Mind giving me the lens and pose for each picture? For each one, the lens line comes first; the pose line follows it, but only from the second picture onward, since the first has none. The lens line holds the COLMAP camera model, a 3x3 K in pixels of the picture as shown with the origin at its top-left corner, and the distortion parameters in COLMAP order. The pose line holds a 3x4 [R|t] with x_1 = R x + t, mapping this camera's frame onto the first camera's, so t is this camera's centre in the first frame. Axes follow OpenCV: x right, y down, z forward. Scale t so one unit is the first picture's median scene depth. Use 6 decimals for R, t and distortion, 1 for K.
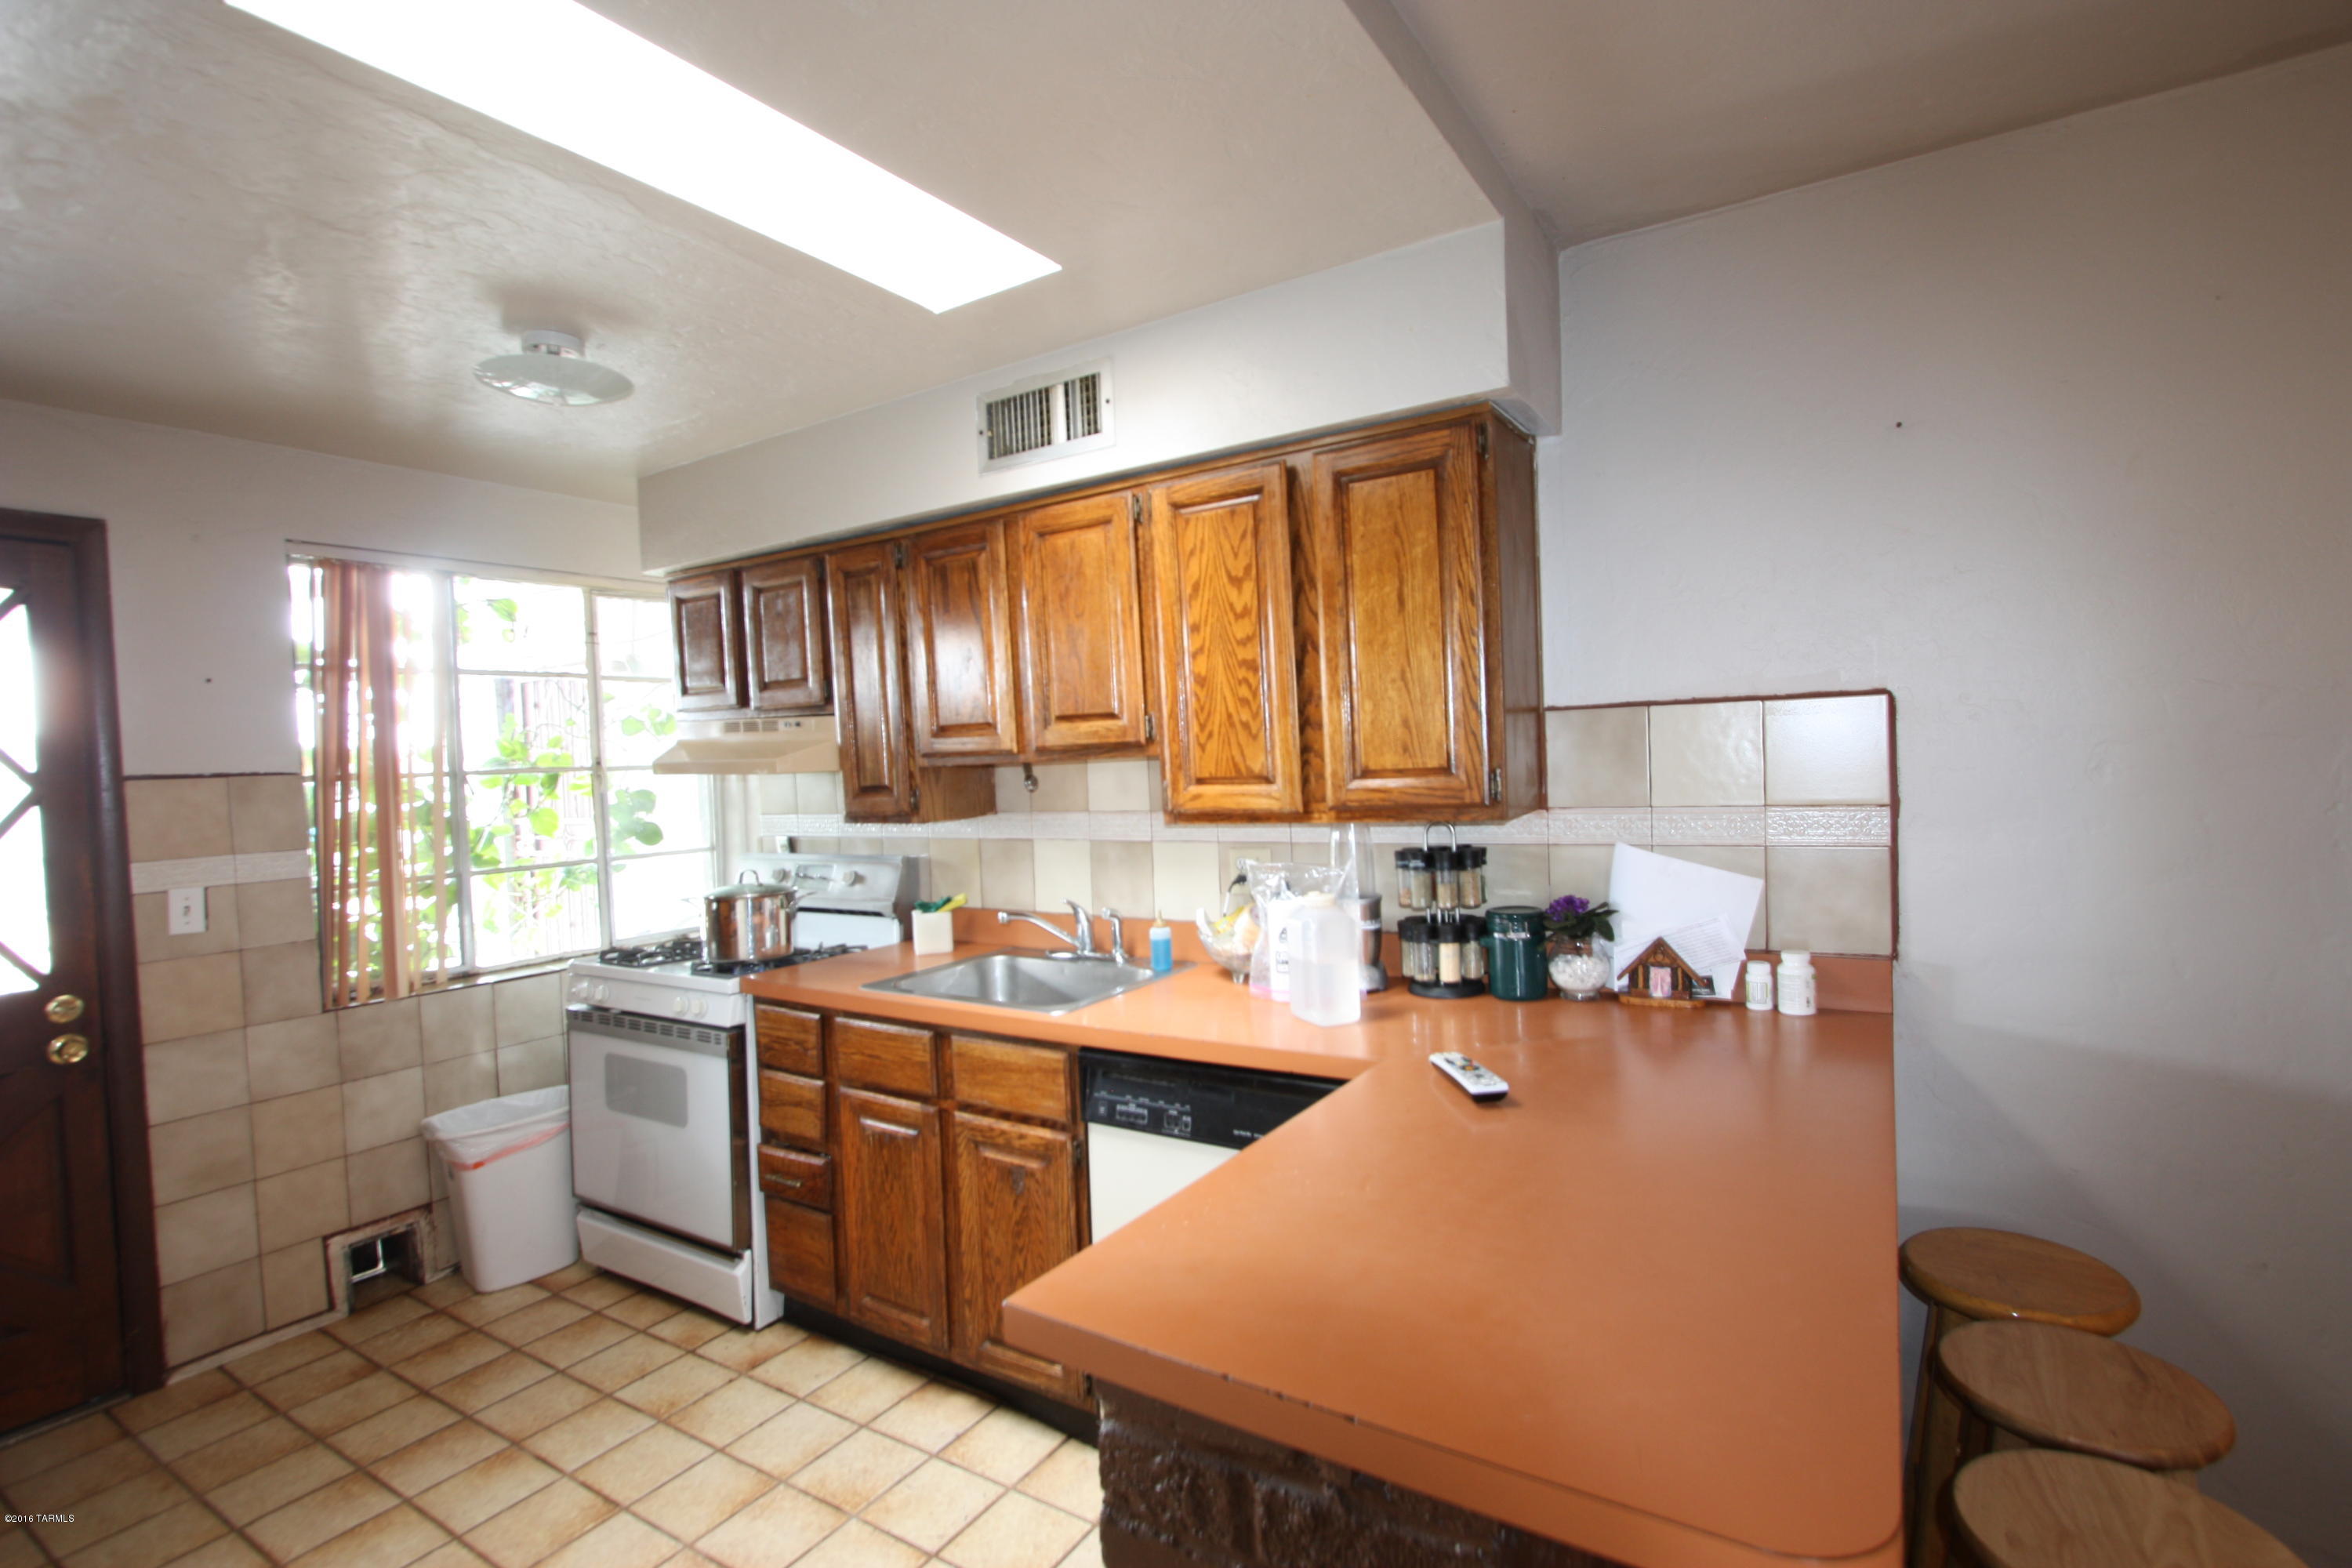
lens RADIAL K [[1105.7, 0, 1176.0], [0, 1105.7, 784.0], [0, 0, 1]] dist [-0.004520, 0.000322]
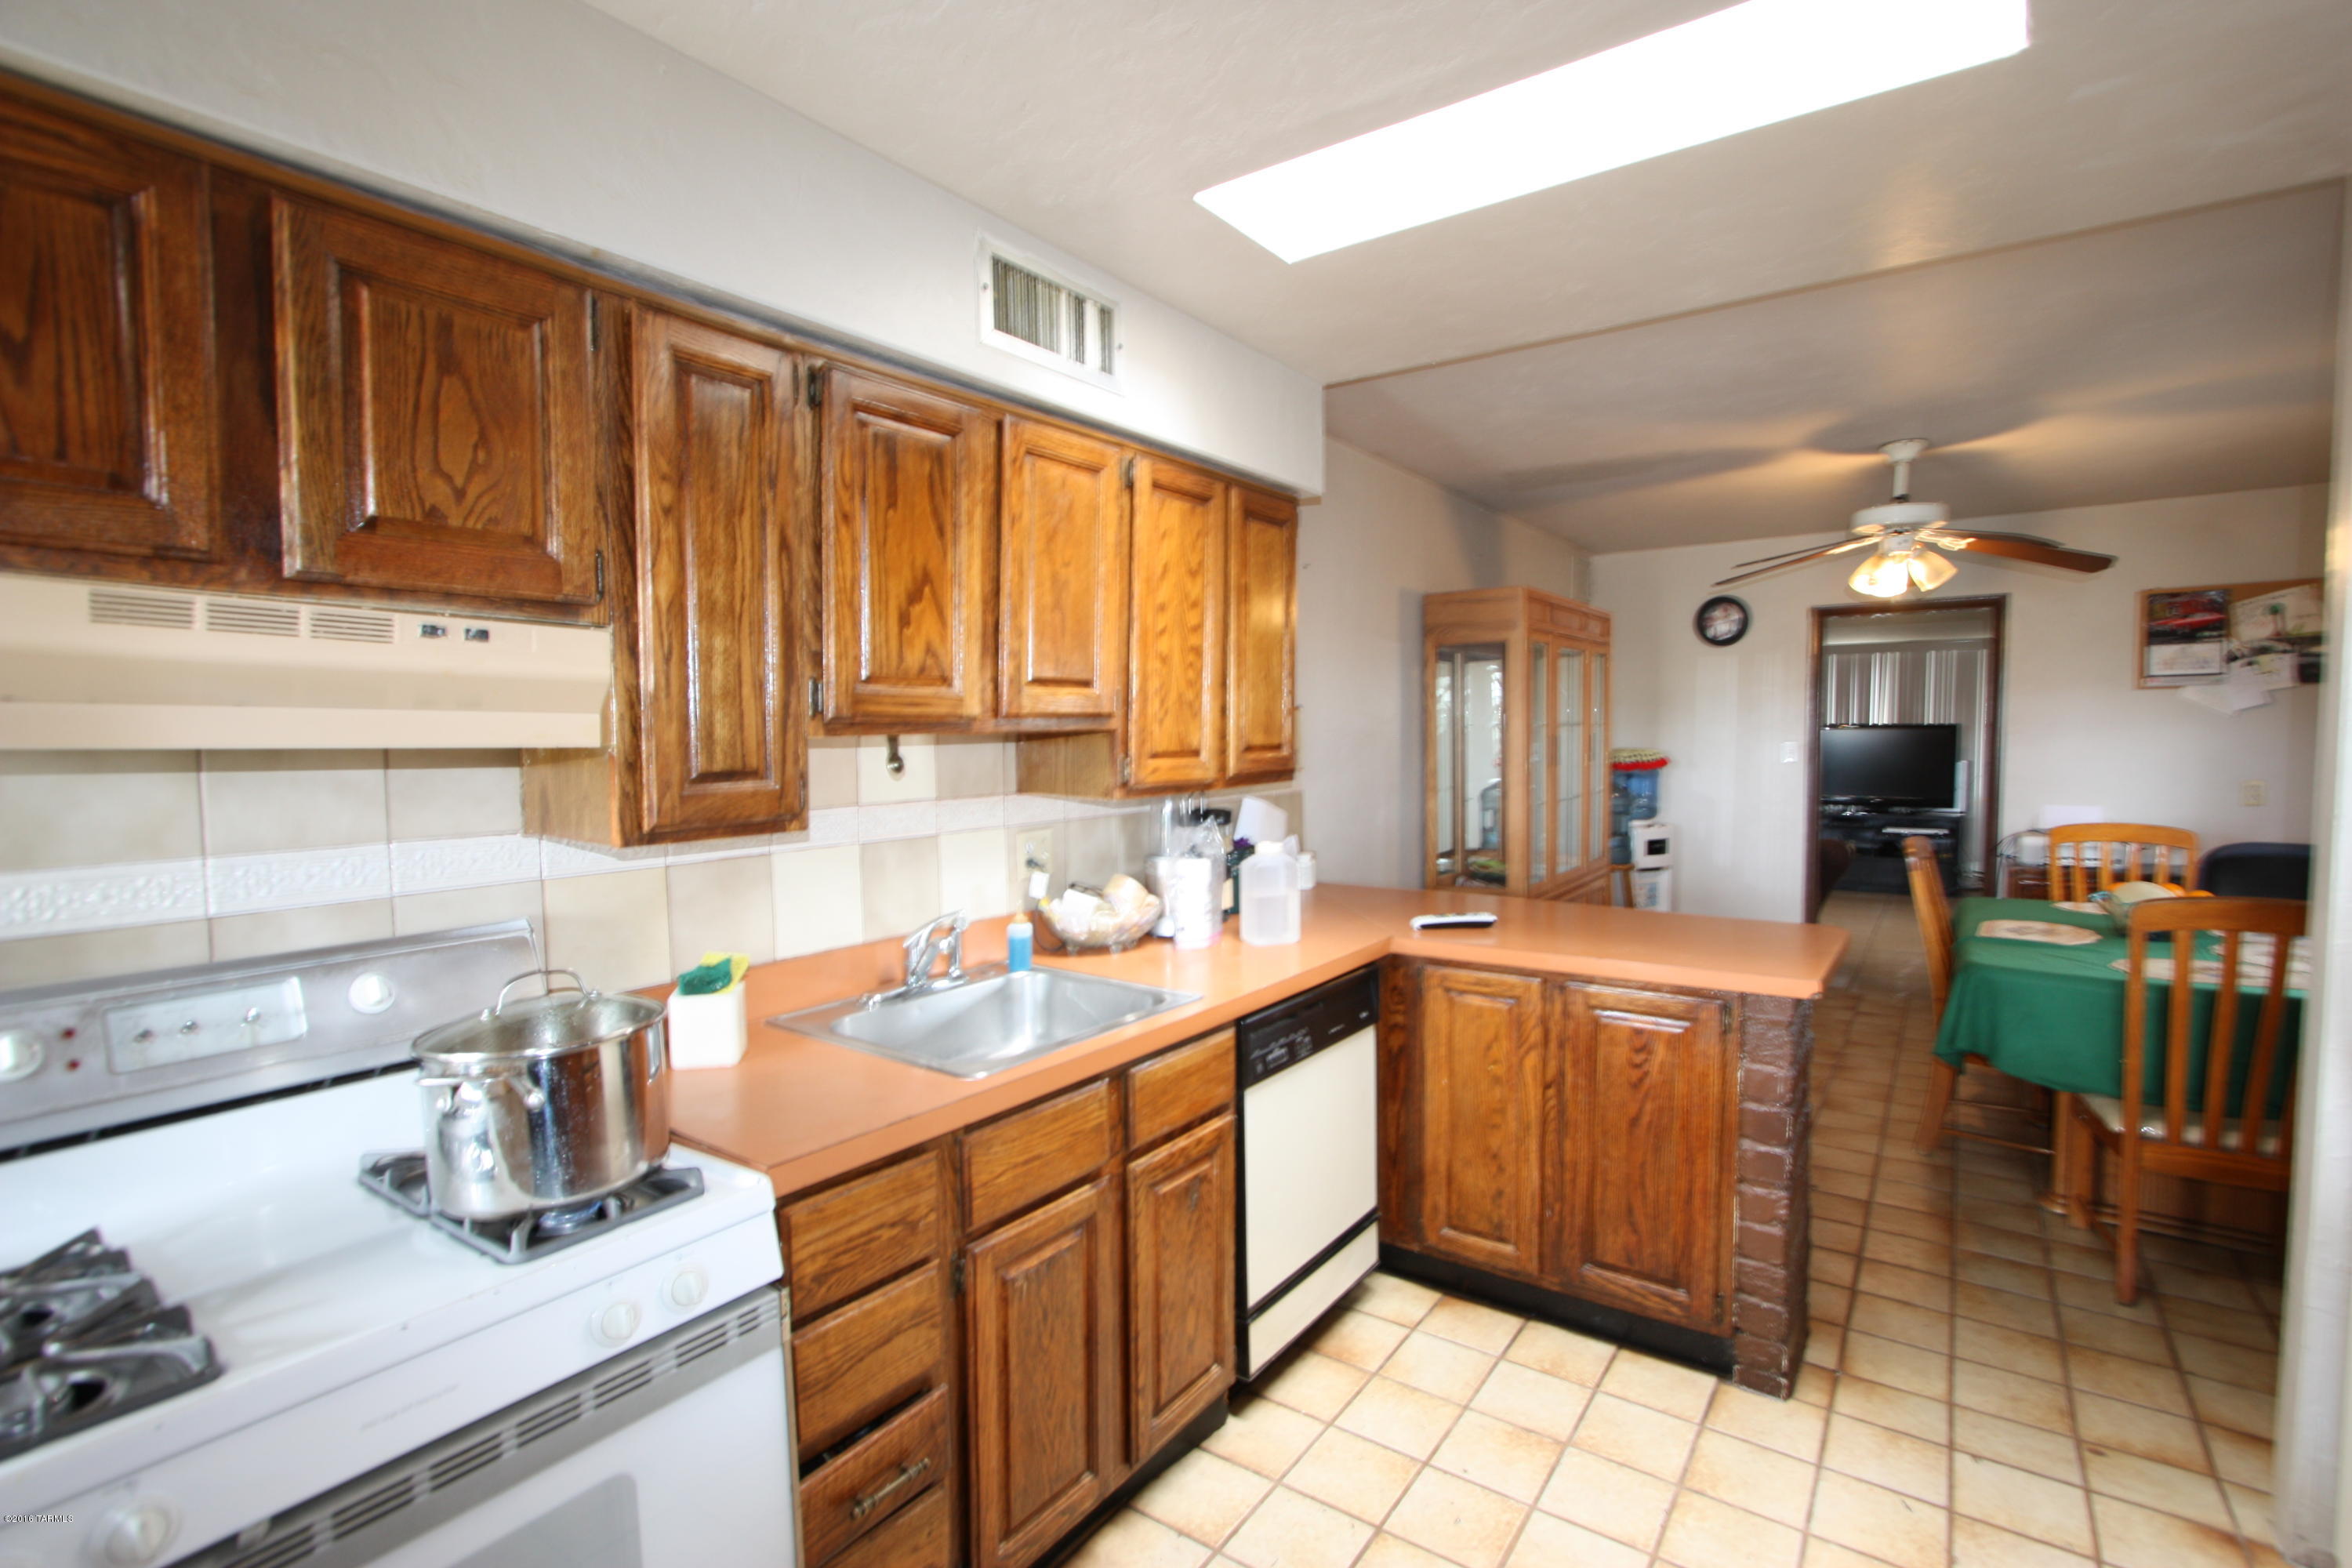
lens RADIAL K [[1105.7, 0, 1176.0], [0, 1105.7, 784.0], [0, 0, 1]] dist [-0.004520, 0.000322]
pose [[0.040983, -0.013833, 0.999064, -0.996947], [0.032413, 0.999396, 0.012508, 0.011446], [-0.998634, 0.031870, 0.041407, 0.926409]]
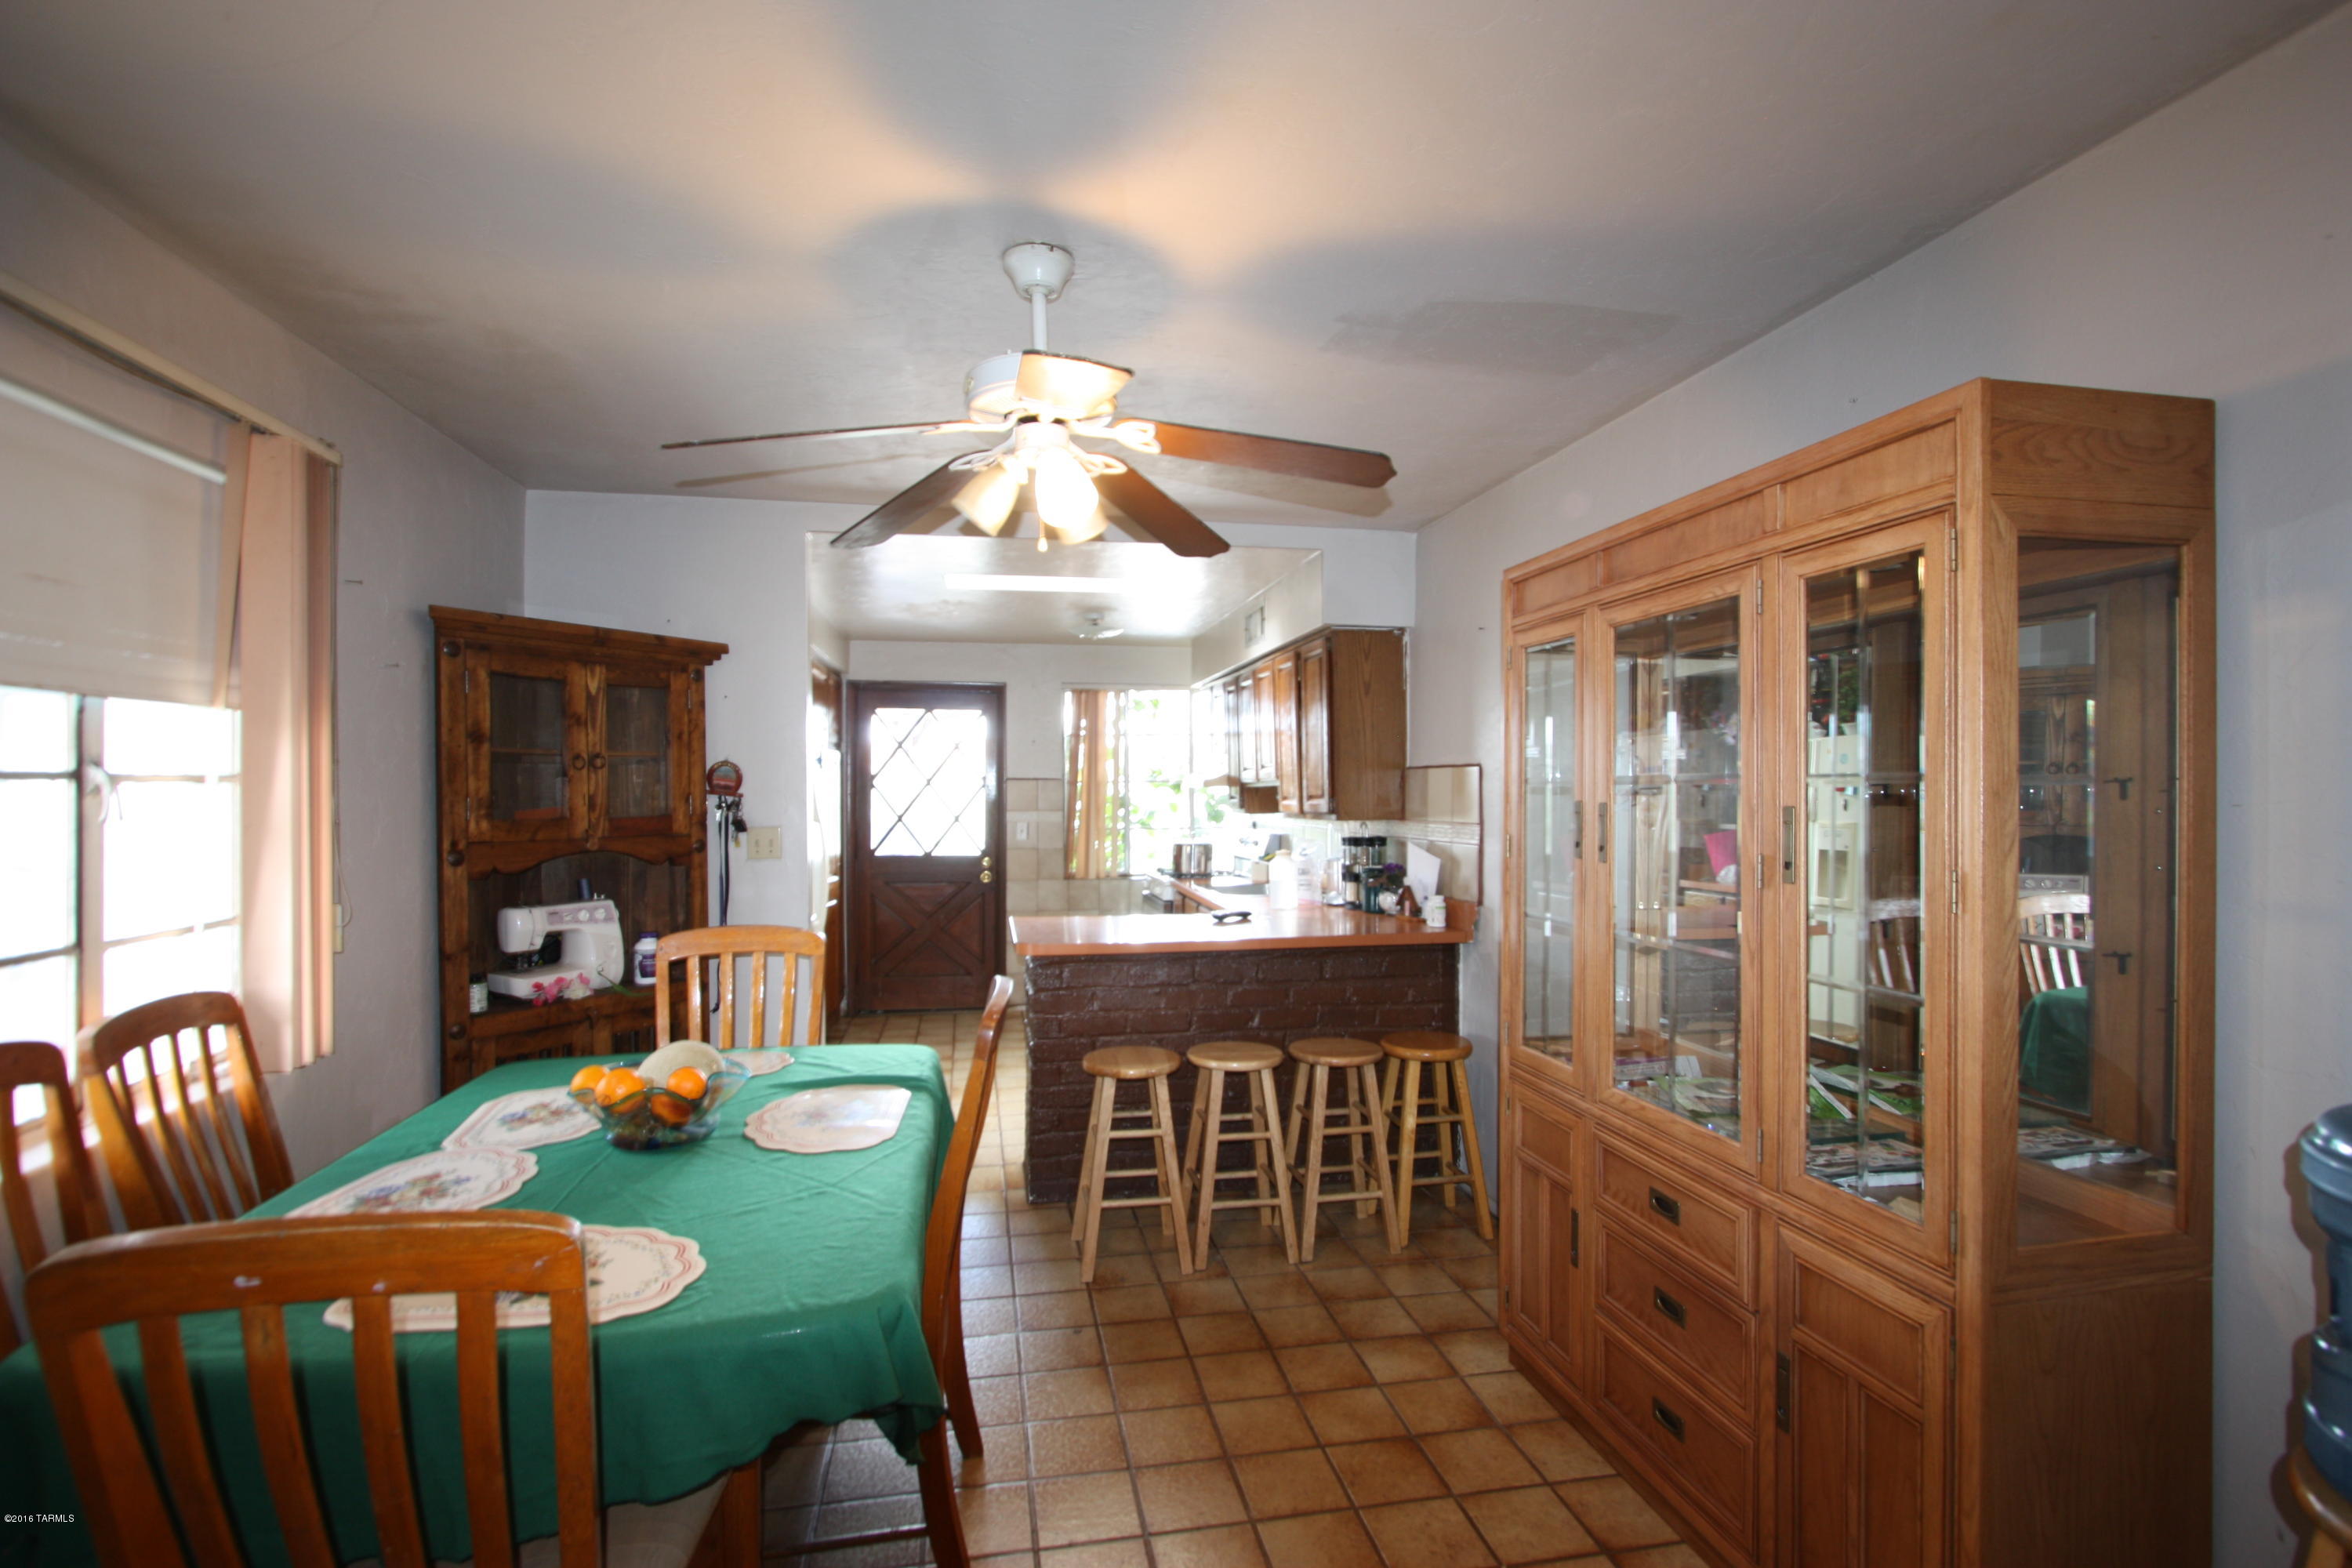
lens RADIAL K [[1105.7, 0, 1176.0], [0, 1105.7, 784.0], [0, 0, 1]] dist [-0.004520, 0.000322]
pose [[0.683671, 0.034353, -0.728981, 1.216422], [-0.048085, 0.998841, 0.001974, -0.020000], [0.728204, 0.033703, 0.684531, -0.509995]]
